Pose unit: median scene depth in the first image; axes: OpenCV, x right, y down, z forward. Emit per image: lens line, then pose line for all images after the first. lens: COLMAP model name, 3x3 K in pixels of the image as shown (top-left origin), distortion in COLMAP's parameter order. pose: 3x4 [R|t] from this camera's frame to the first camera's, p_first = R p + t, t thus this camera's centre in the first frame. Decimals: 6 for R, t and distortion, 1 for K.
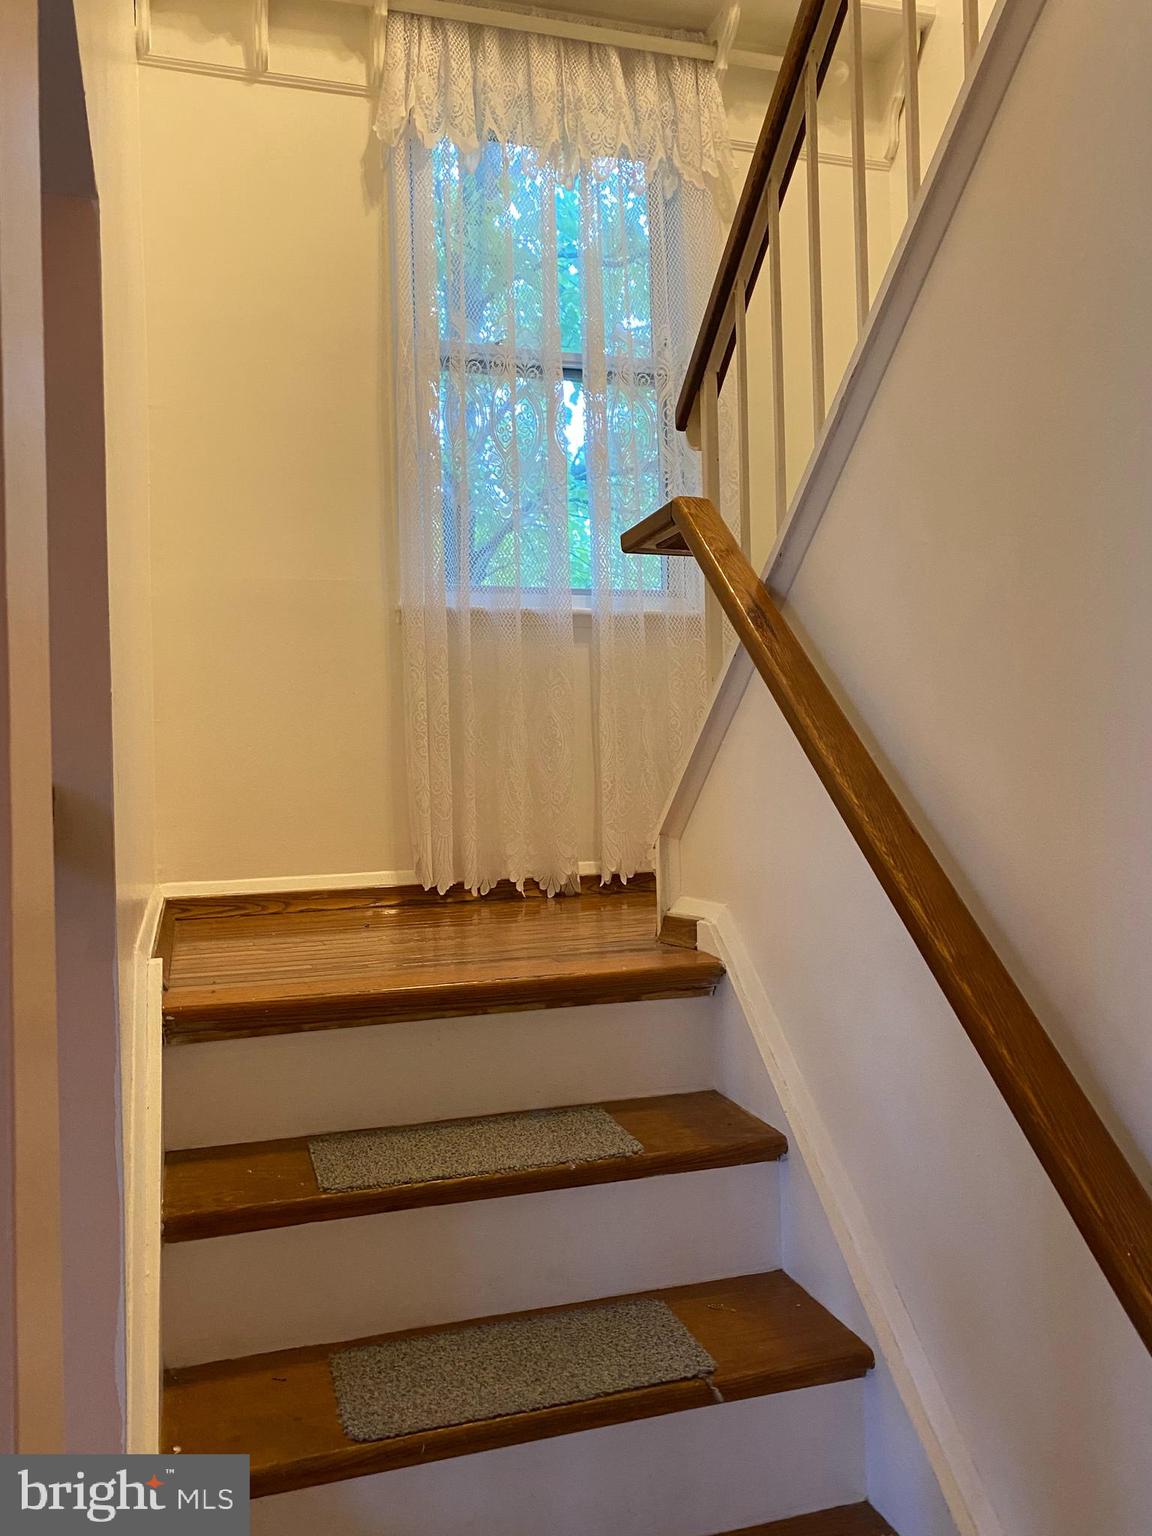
lens RADIAL K [[1261.2, 0, 576.0], [0, 1261.2, 768.0], [0, 0, 1]] dist [0.054003, 0.001594]
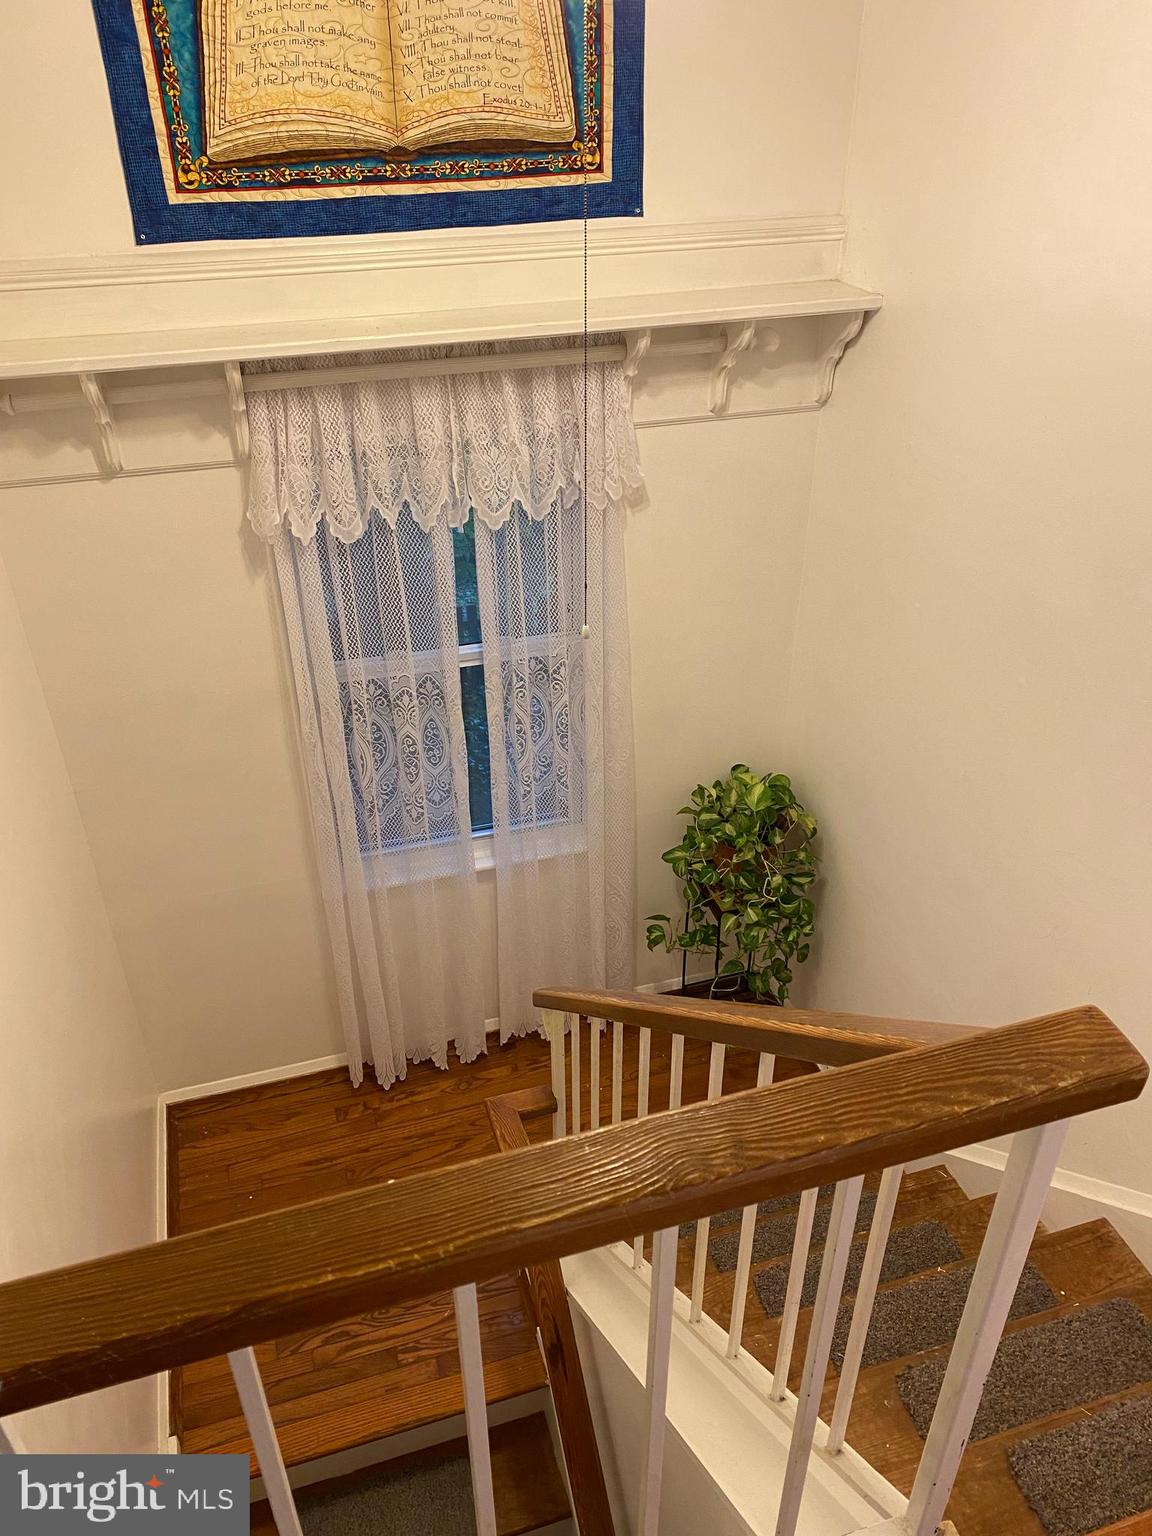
lens RADIAL K [[1165.9, 0, 576.0], [0, 1165.9, 768.0], [0, 0, 1]] dist [0.106513, -0.154350]
pose [[0.999604, 0.027497, 0.005962, 0.082763], [-0.025811, 0.811872, 0.583265, -0.849677], [0.011198, -0.583188, 0.812260, 0.185165]]
